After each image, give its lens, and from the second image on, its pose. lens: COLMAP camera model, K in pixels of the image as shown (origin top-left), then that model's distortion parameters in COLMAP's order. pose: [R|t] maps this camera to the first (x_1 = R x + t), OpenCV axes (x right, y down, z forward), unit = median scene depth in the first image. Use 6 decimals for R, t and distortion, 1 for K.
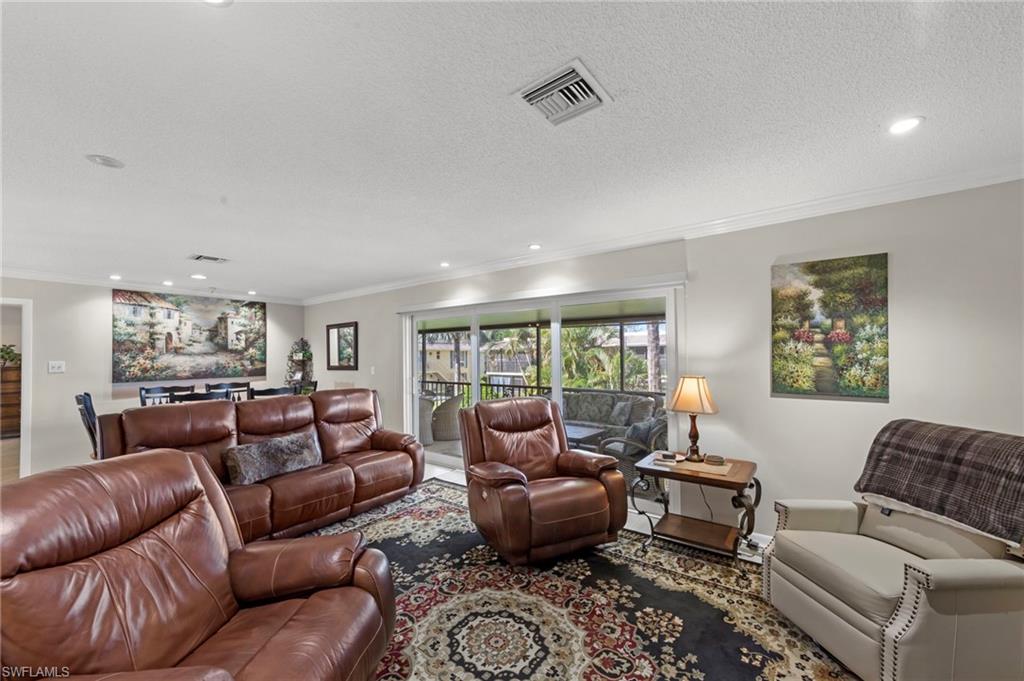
lens RADIAL K [[388.3, 0, 503.1], [0, 388.3, 353.1], [0, 0, 1]] dist [0.010398, -0.001553]
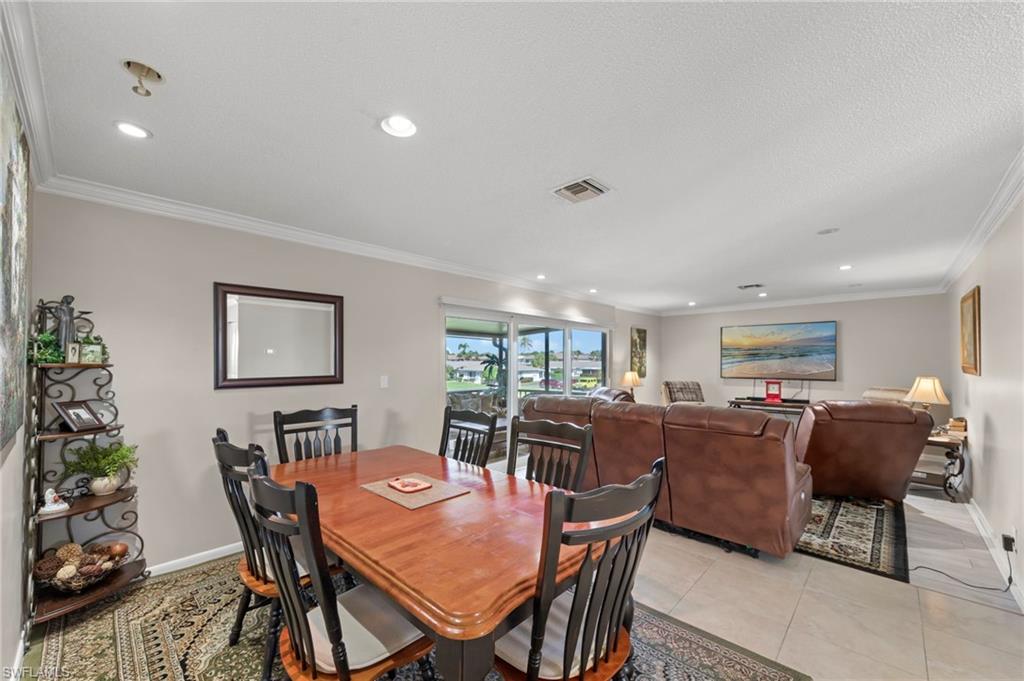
lens RADIAL K [[400.5, 0, 509.5], [0, 400.5, 351.6], [0, 0, 1]] dist [0.009891, -0.000314]
pose [[0.107595, 0.037847, 0.993474, -2.225490], [-0.006274, 0.999281, -0.037388, 0.042701], [-0.994175, -0.002210, 0.107755, 1.677774]]
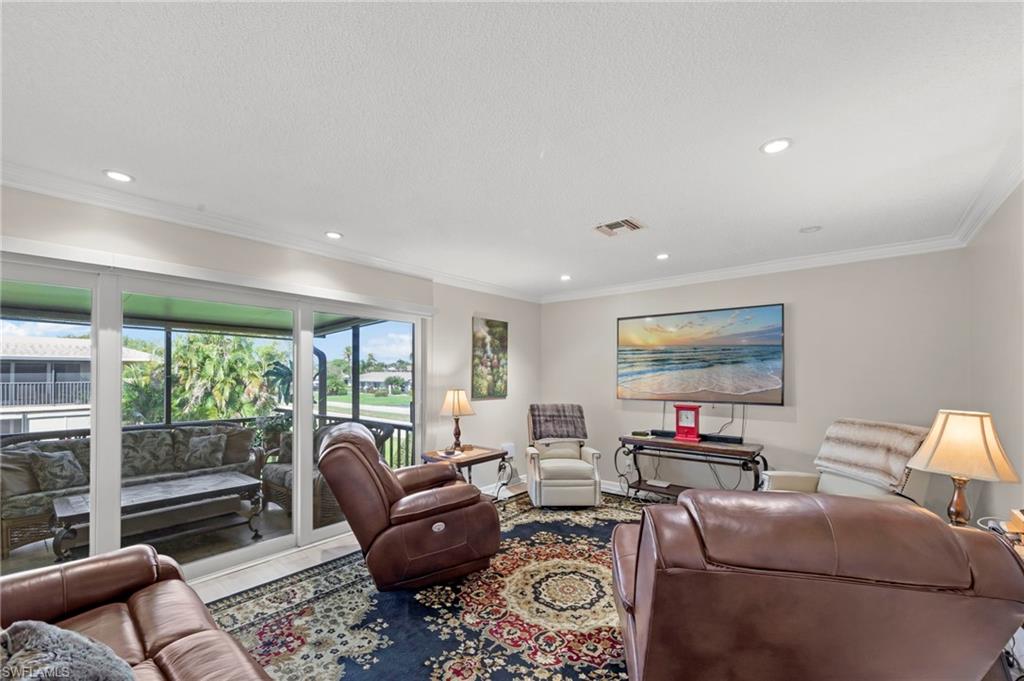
lens RADIAL K [[426.3, 0, 509.1], [0, 426.3, 370.8], [0, 0, 1]] dist [-0.001078, -0.000137]
pose [[0.040799, 0.018337, 0.998999, -1.116270], [-0.006428, 0.999816, -0.018089, 0.024966], [-0.999147, -0.005684, 0.040910, 0.870647]]
